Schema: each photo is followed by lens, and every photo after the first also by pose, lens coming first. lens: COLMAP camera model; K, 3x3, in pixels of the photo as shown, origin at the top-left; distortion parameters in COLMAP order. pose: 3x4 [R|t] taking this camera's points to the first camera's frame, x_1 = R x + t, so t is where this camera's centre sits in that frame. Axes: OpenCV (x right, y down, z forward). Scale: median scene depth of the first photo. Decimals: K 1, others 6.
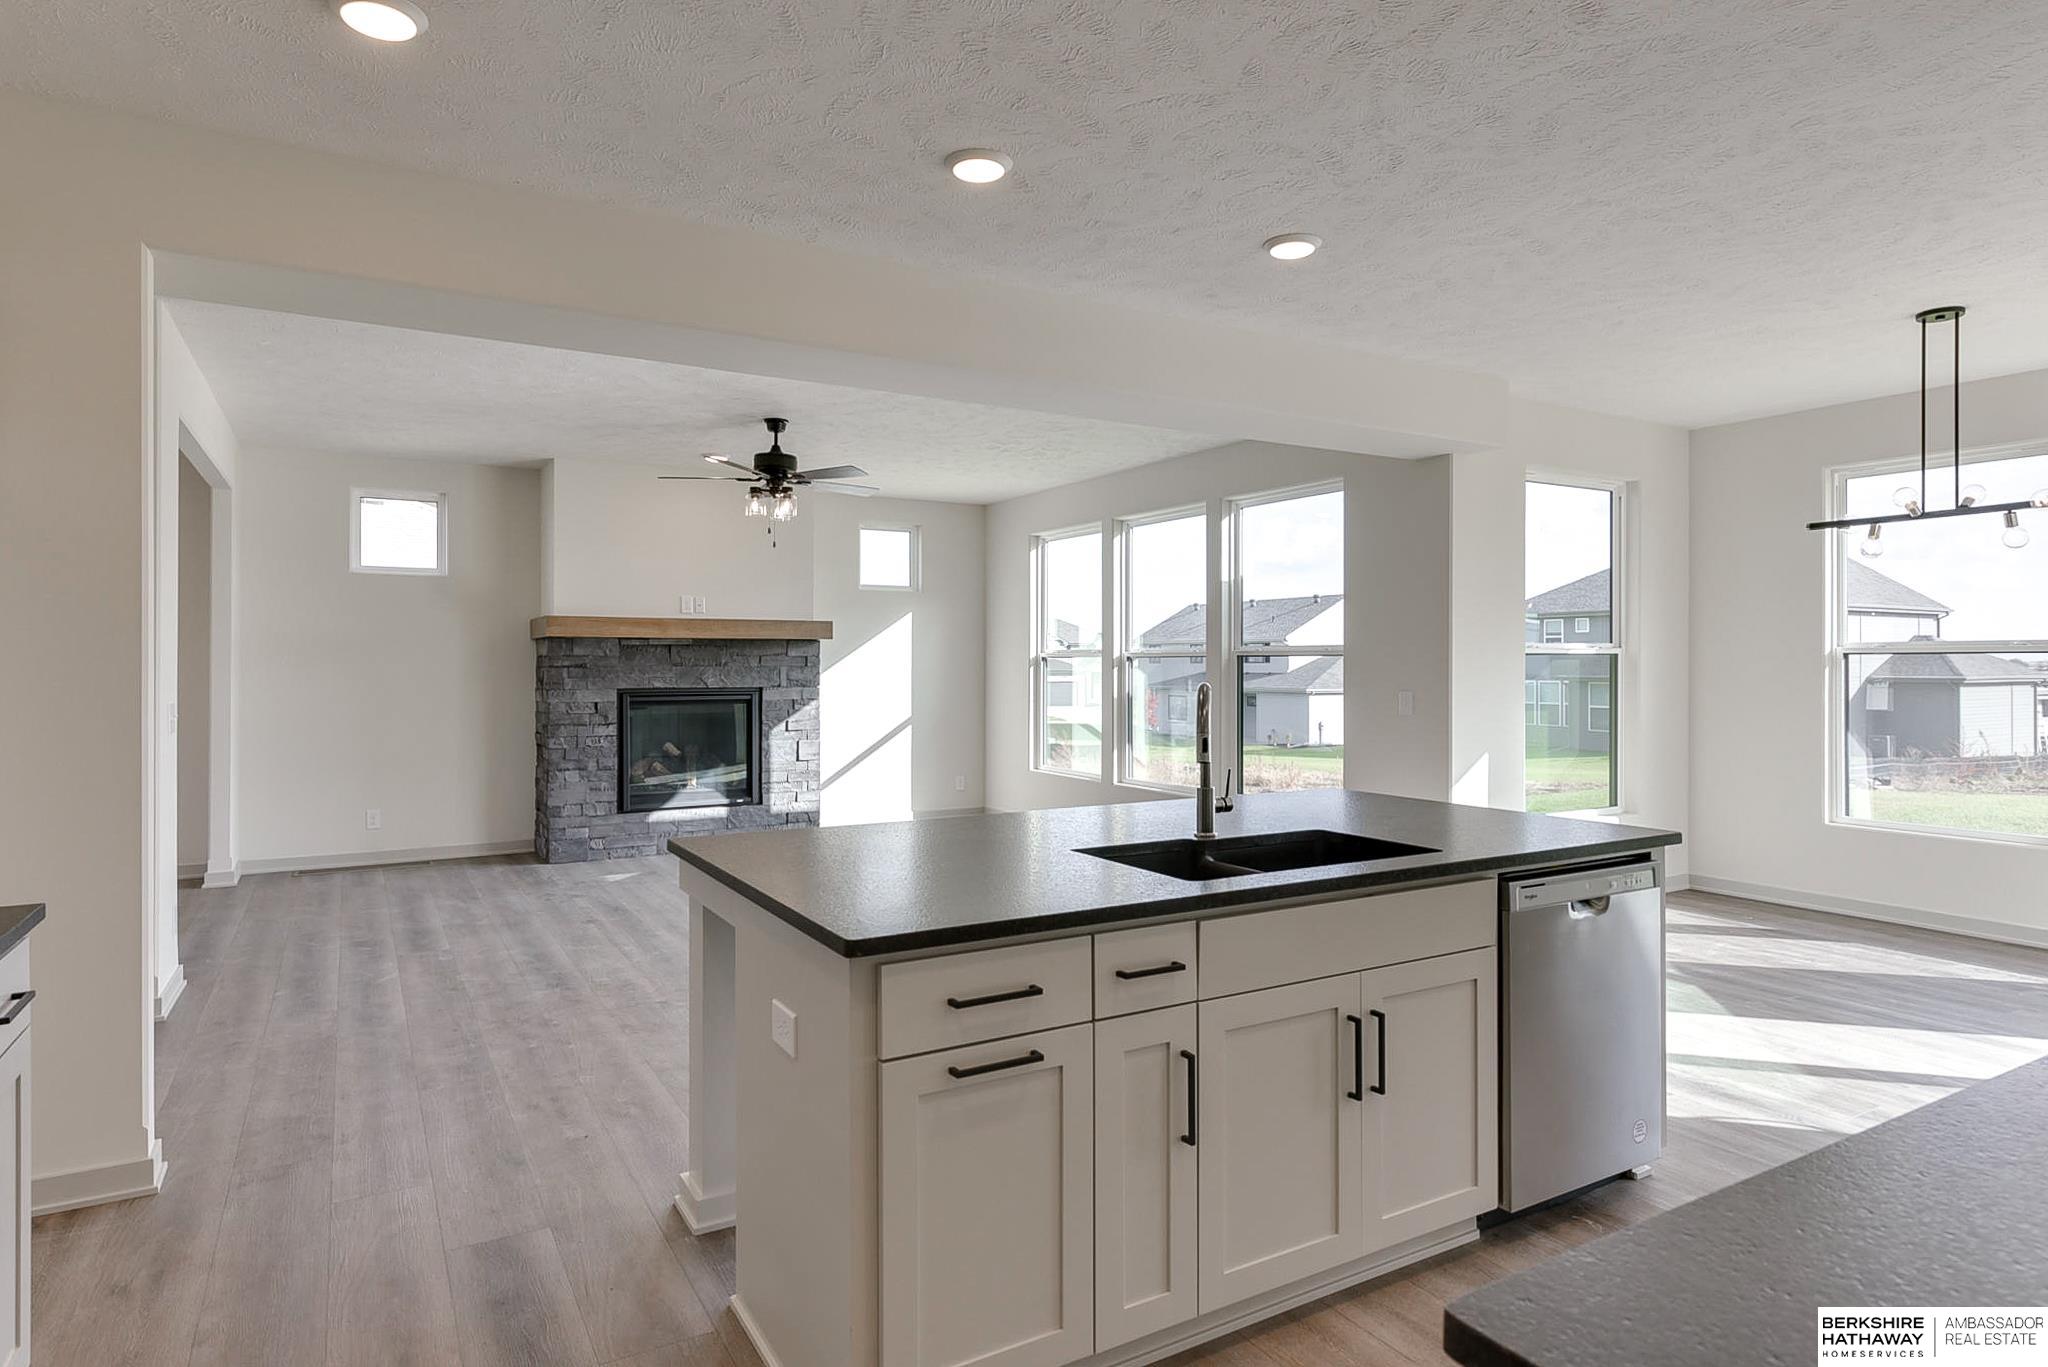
lens RADIAL K [[1124.6, 0, 993.7], [0, 1124.6, 662.3], [0, 0, 1]] dist [0.006136, -0.000018]
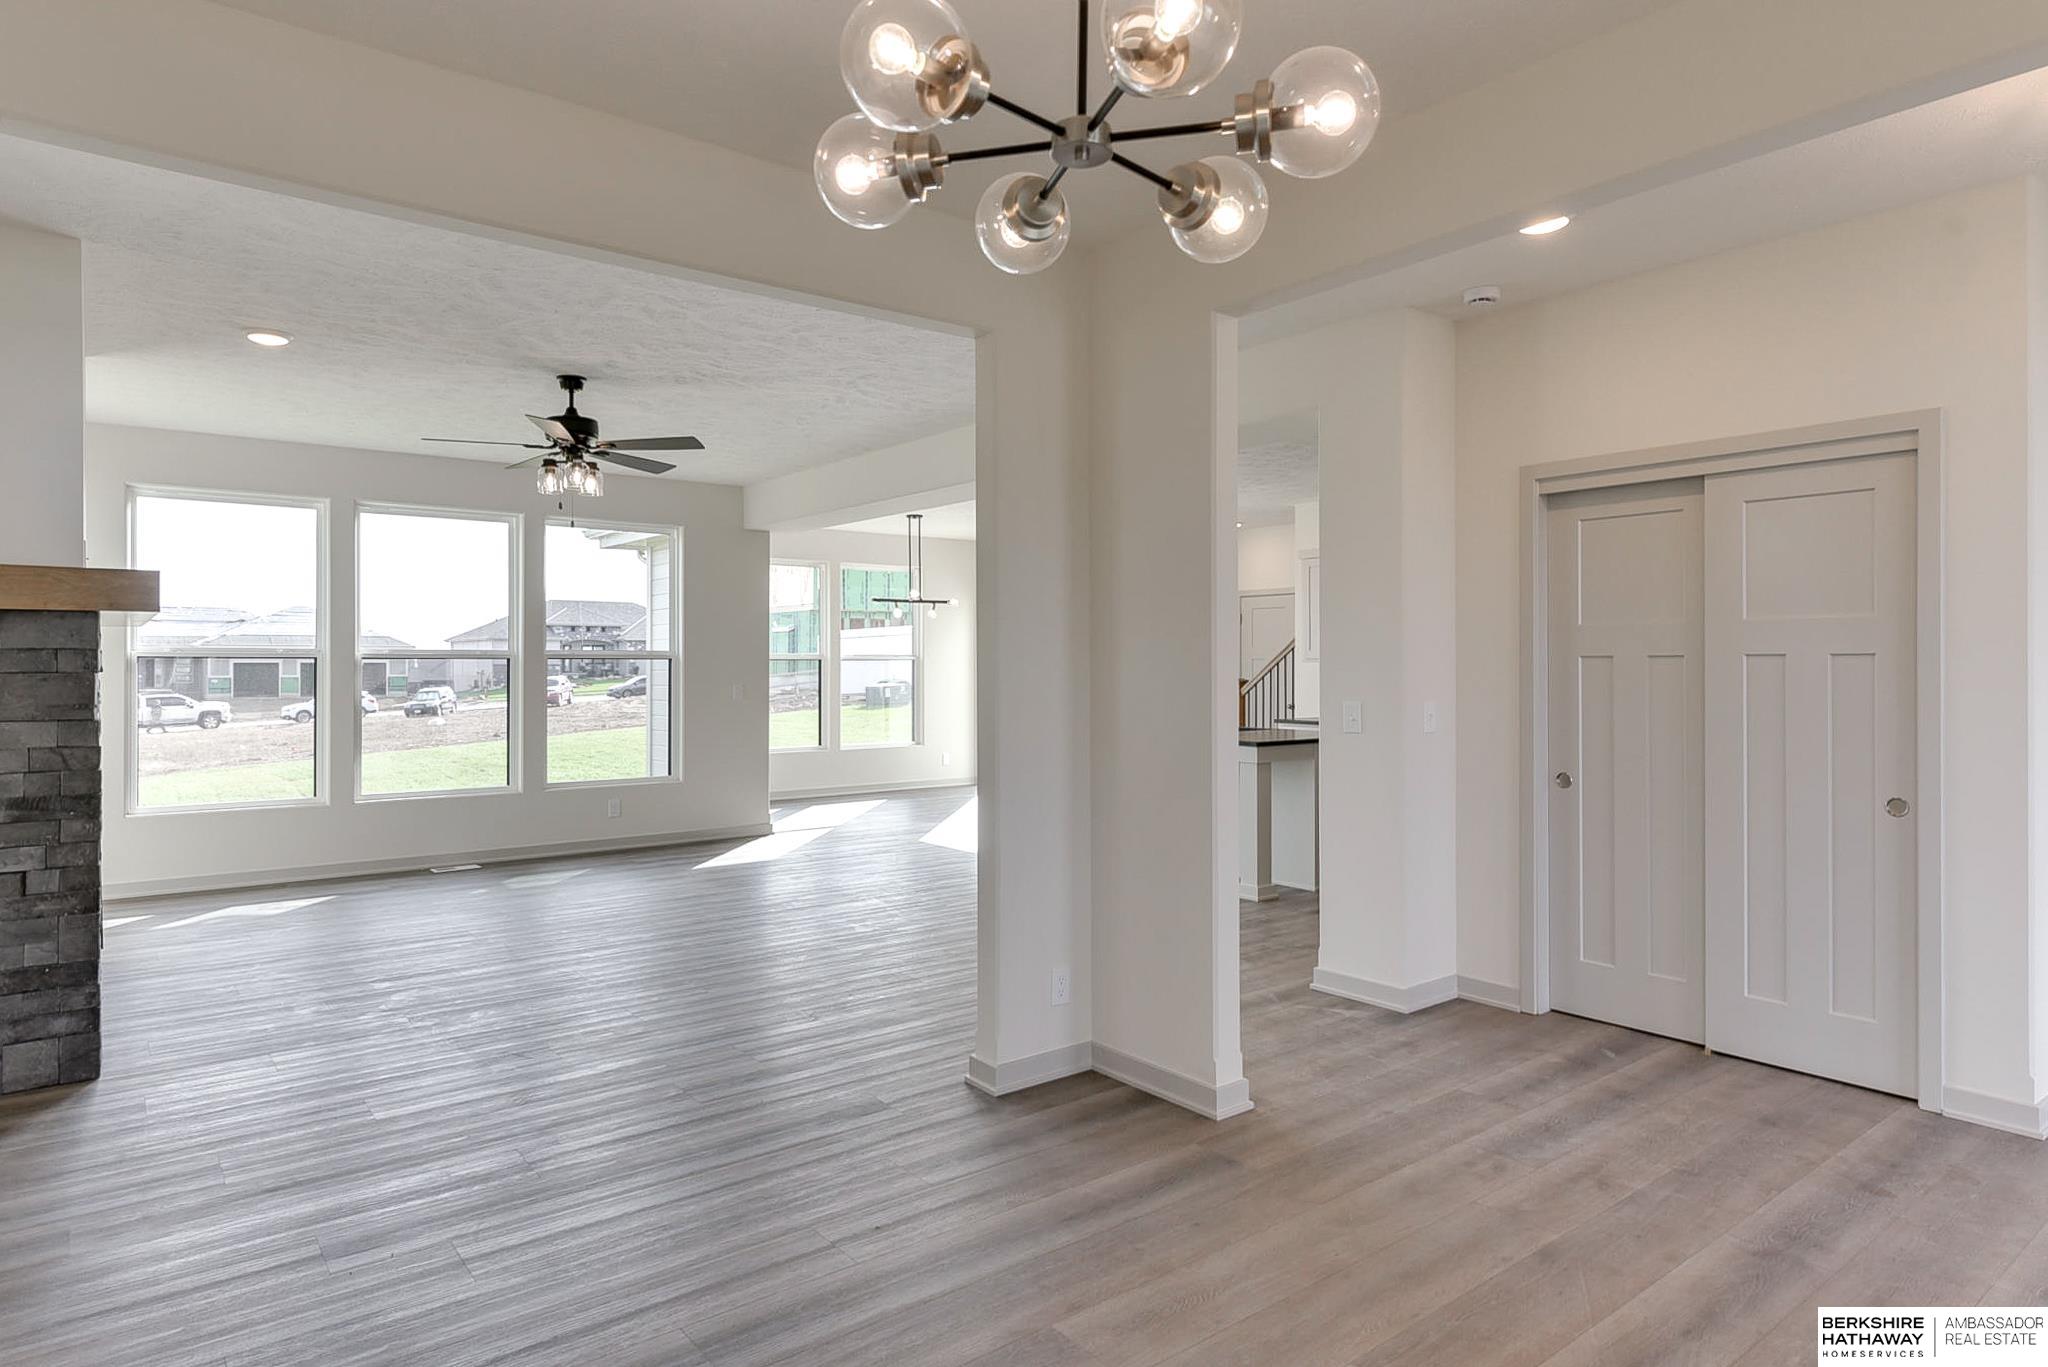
lens RADIAL K [[1202.9, 0, 1007.4], [0, 1202.9, 662.2], [0, 0, 1]] dist [0.010049, -0.002689]
pose [[-0.138593, 0.003026, 0.990345, -0.952417], [-0.001211, 0.999994, -0.003225, 0.001871], [-0.990349, -0.001646, -0.138589, 0.662957]]
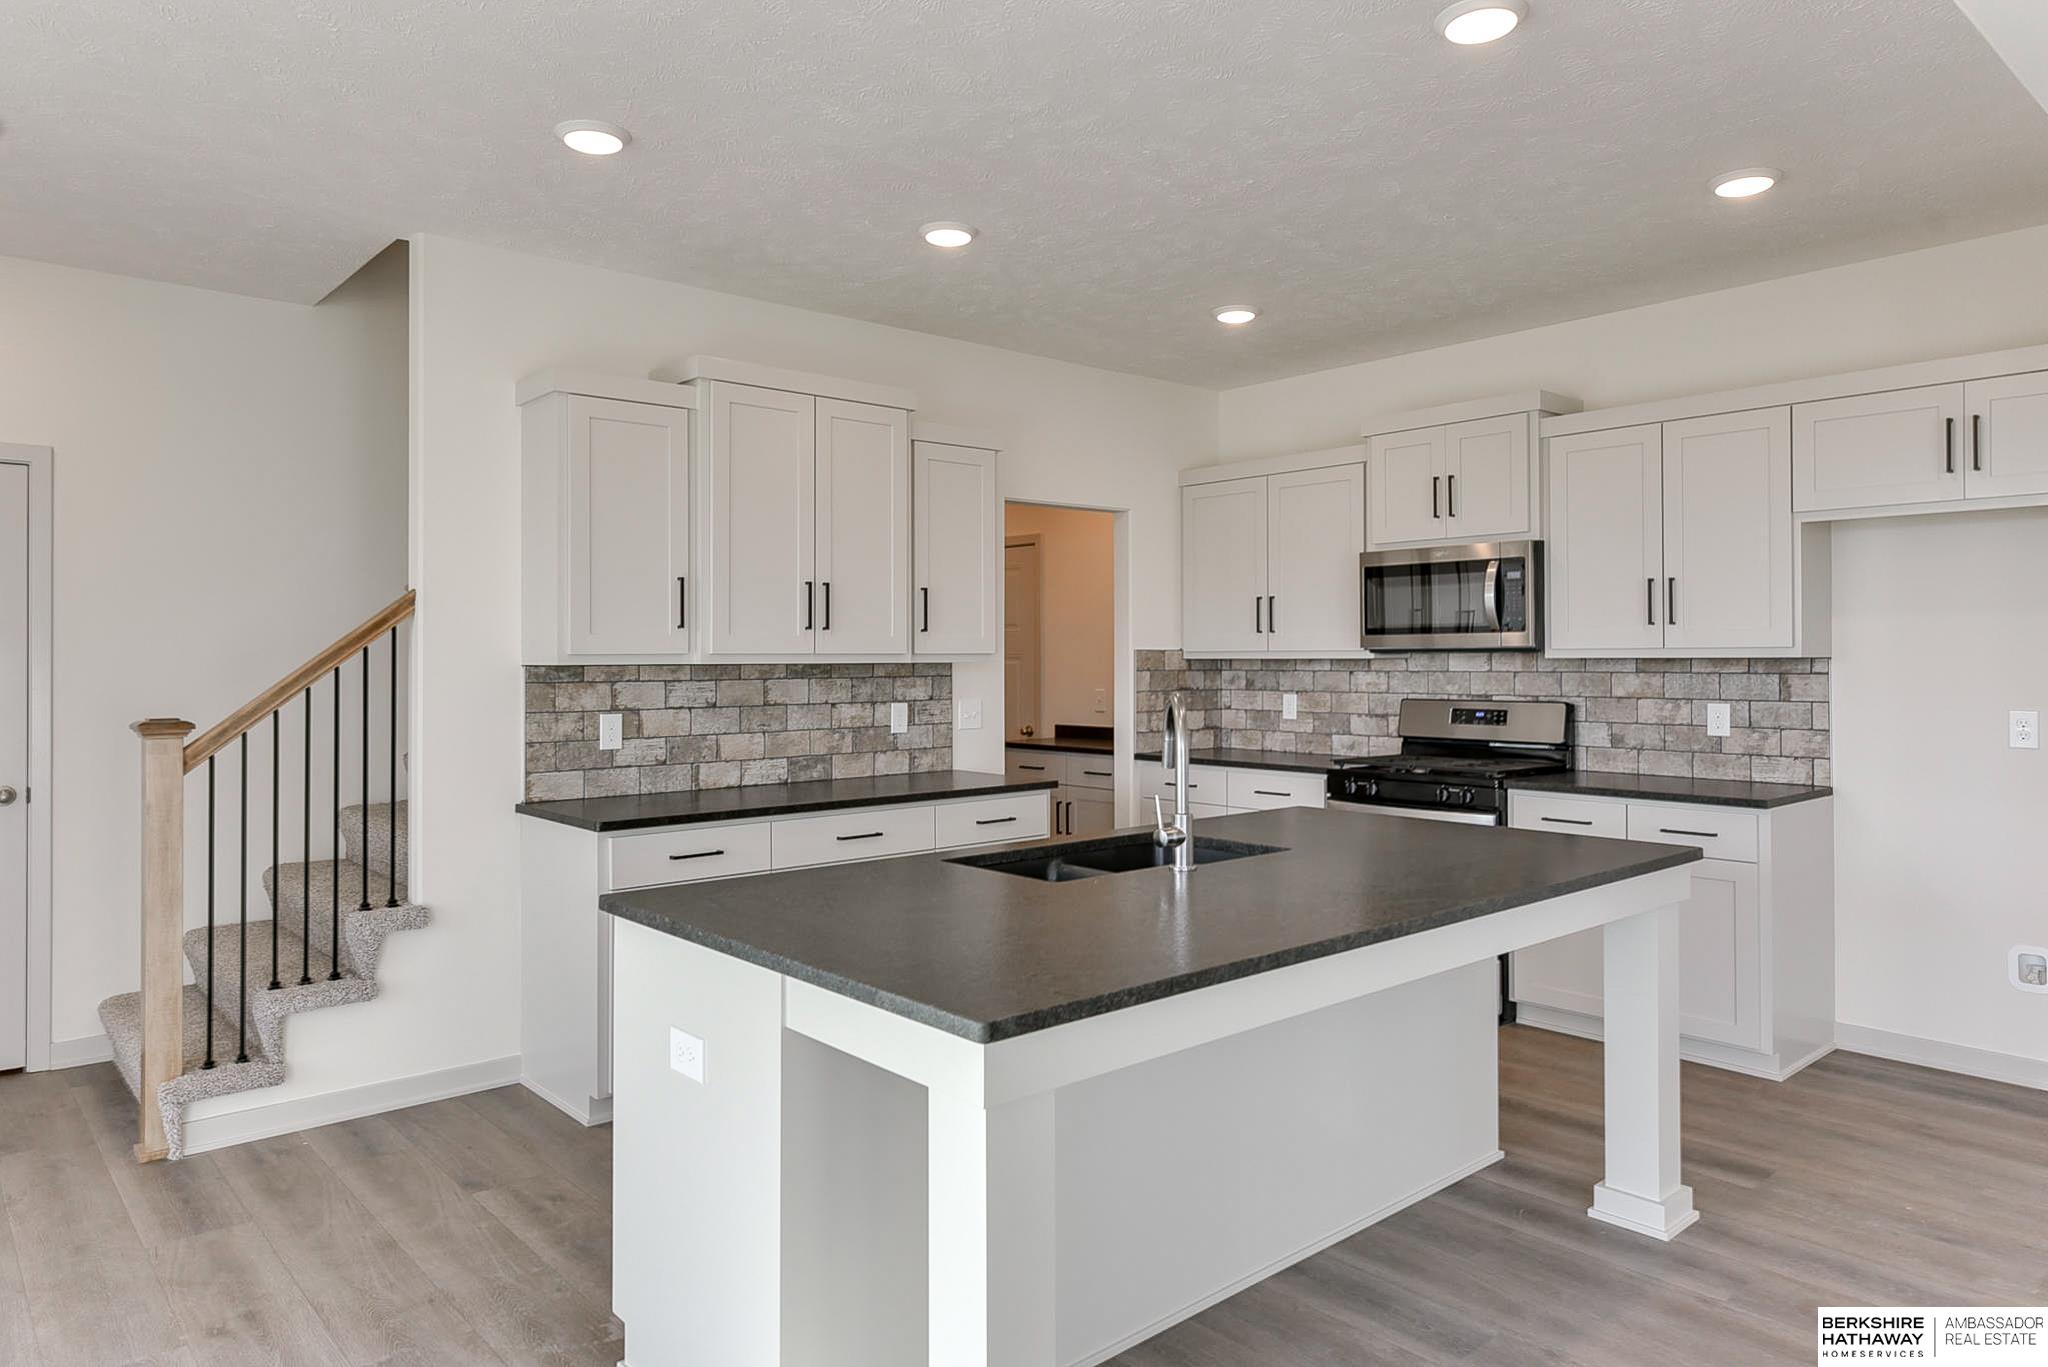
lens RADIAL K [[1286.9, 0, 1002.5], [0, 1286.9, 647.0], [0, 0, 1]] dist [0.008229, -0.002024]
pose [[-0.980718, 0.002901, -0.195404, 0.191066], [0.004762, 0.999948, -0.009053, -0.003729], [0.195368, -0.009809, -0.980681, 0.719581]]
